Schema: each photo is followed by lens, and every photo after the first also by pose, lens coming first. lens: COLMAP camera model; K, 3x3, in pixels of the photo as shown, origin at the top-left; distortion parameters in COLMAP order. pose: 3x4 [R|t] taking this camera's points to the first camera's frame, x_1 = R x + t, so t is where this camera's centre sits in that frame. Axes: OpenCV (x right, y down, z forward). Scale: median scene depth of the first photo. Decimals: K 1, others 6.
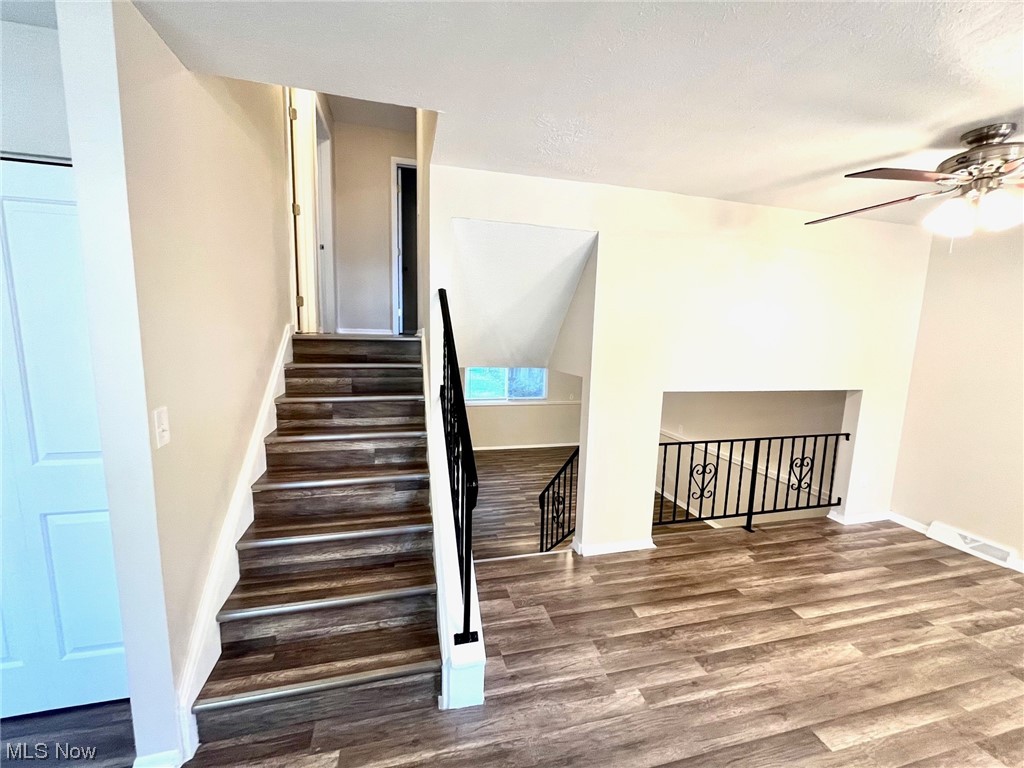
lens RADIAL K [[412.5, 0, 509.8], [0, 412.5, 388.6], [0, 0, 1]] dist [-0.002450, -0.000730]
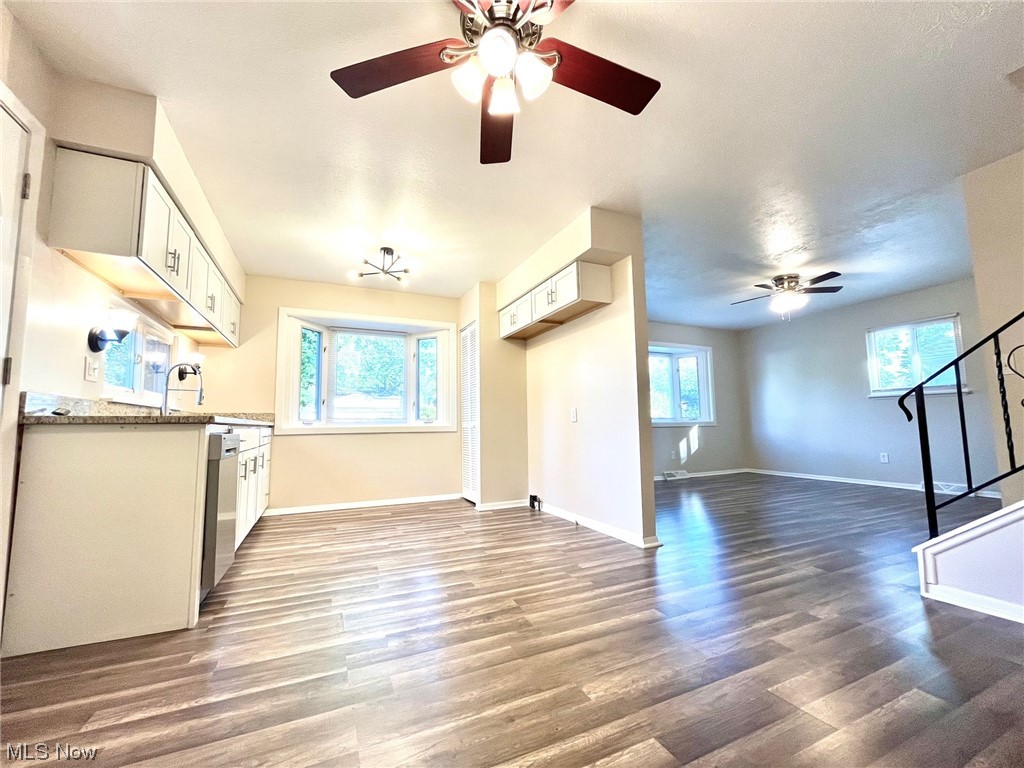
lens RADIAL K [[412.5, 0, 510.7], [0, 412.5, 388.0], [0, 0, 1]] dist [-0.002450, -0.000730]
pose [[-0.984725, -0.028856, -0.171706, 0.784238], [-0.035239, 0.998792, 0.034239, 0.100166], [0.170511, 0.039766, -0.984553, 1.152874]]
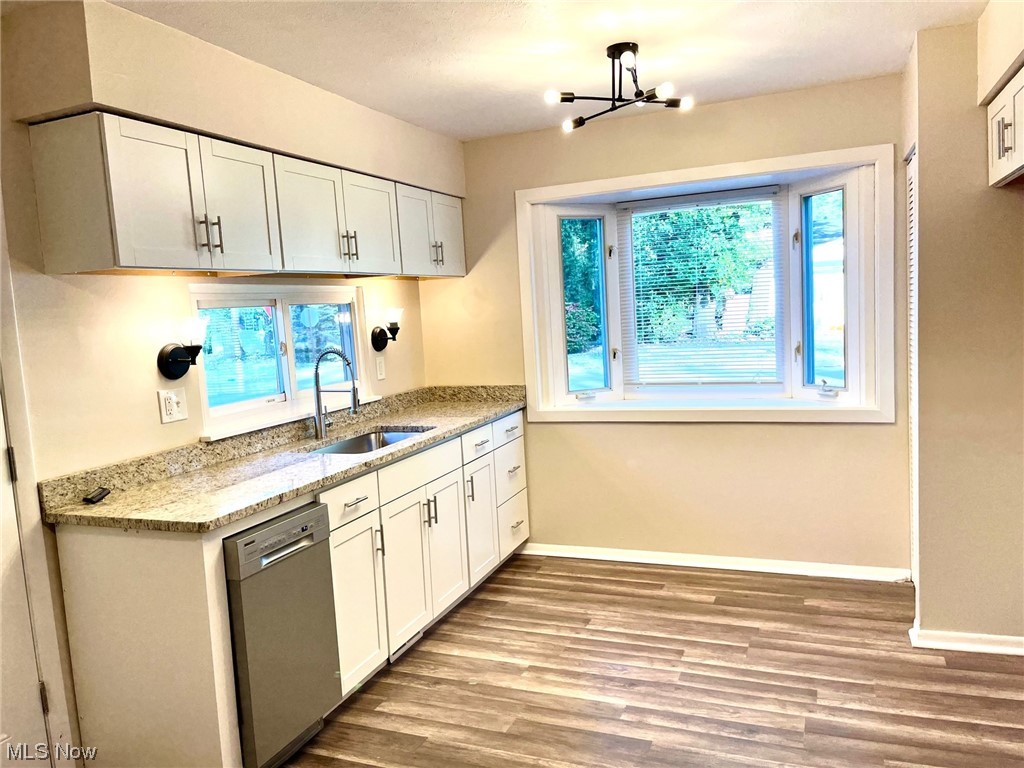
lens RADIAL K [[770.7, 0, 514.4], [0, 770.7, 390.9], [0, 0, 1]] dist [0.056215, -0.052496]
pose [[-0.806608, -0.044174, 0.589434, 0.441895], [0.113702, 0.966984, 0.228064, -0.082880], [-0.580048, 0.250978, -0.774955, 0.805325]]
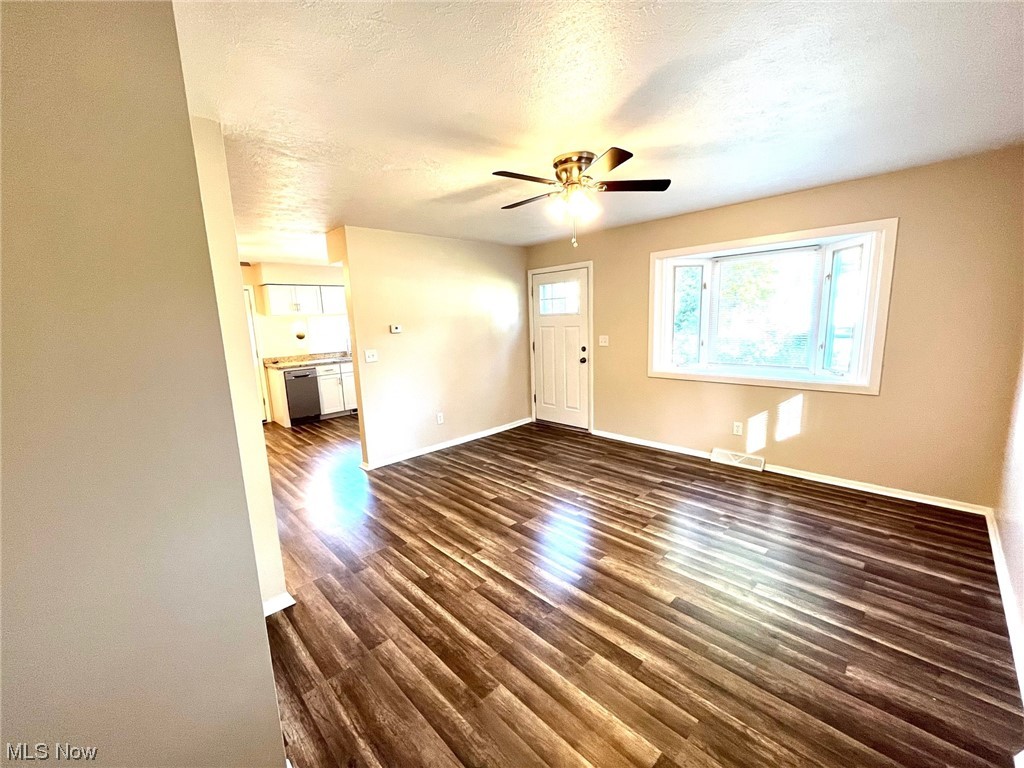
lens RADIAL K [[412.5, 0, 508.3], [0, 412.5, 387.6], [0, 0, 1]] dist [-0.002450, -0.000730]
pose [[-0.495232, -0.155828, 0.854671, -1.273669], [0.137260, 0.957391, 0.254090, -0.087530], [-0.857849, 0.243146, -0.452742, 0.382147]]
